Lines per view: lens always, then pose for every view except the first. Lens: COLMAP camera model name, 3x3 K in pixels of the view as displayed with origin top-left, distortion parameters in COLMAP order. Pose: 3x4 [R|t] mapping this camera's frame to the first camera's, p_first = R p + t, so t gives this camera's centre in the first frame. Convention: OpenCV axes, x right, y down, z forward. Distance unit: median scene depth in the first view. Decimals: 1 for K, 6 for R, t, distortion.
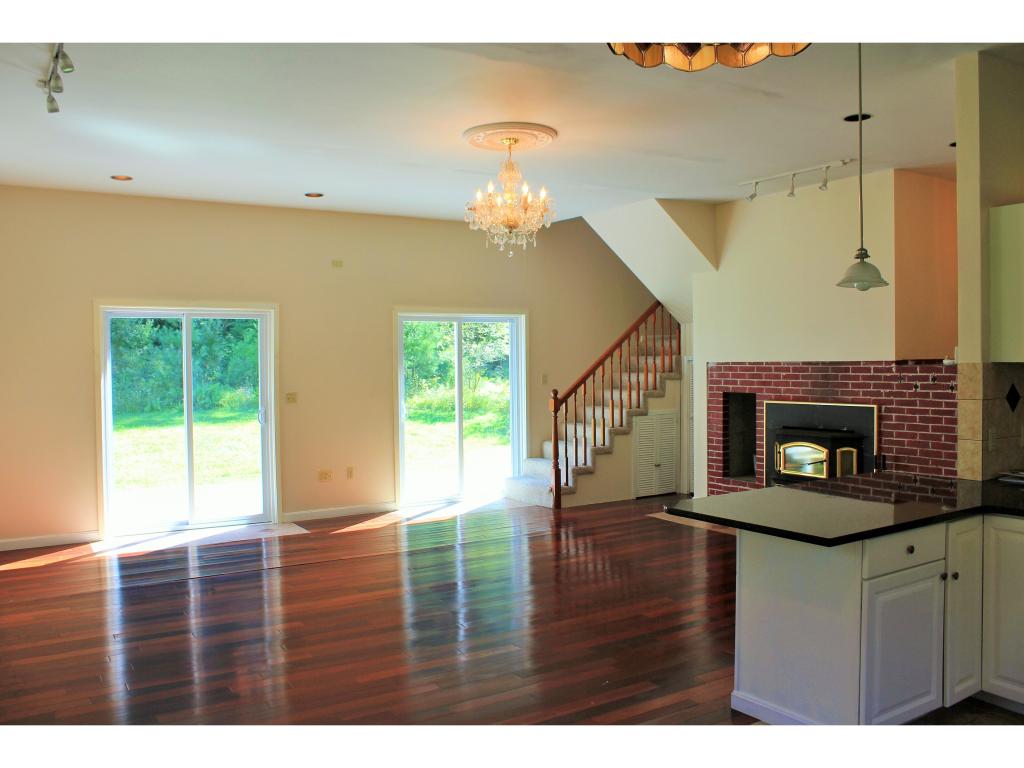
lens RADIAL K [[858.2, 0, 511.6], [0, 858.2, 384.4], [0, 0, 1]] dist [0.010996, 0.032994]
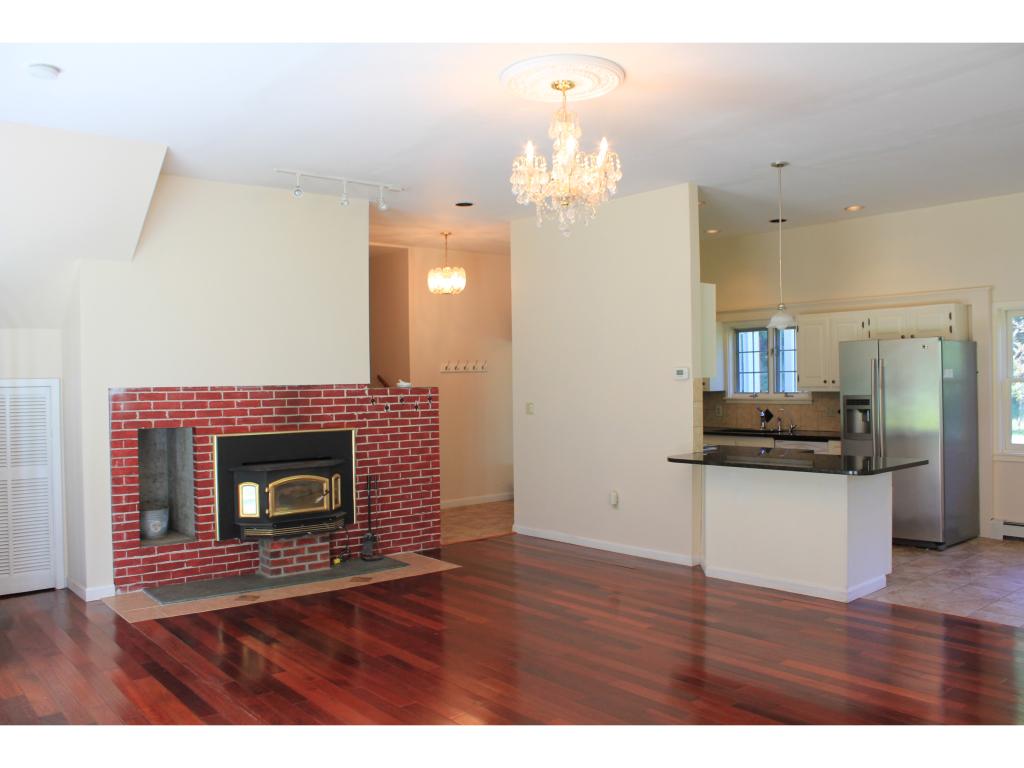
lens RADIAL K [[858.2, 0, 511.1], [0, 858.2, 386.9], [0, 0, 1]] dist [0.010996, 0.032994]
pose [[-0.034707, 0.001325, 0.999397, -0.587008], [0.041530, 0.999137, 0.000118, -0.016318], [-0.998534, 0.041509, -0.034732, 0.847829]]
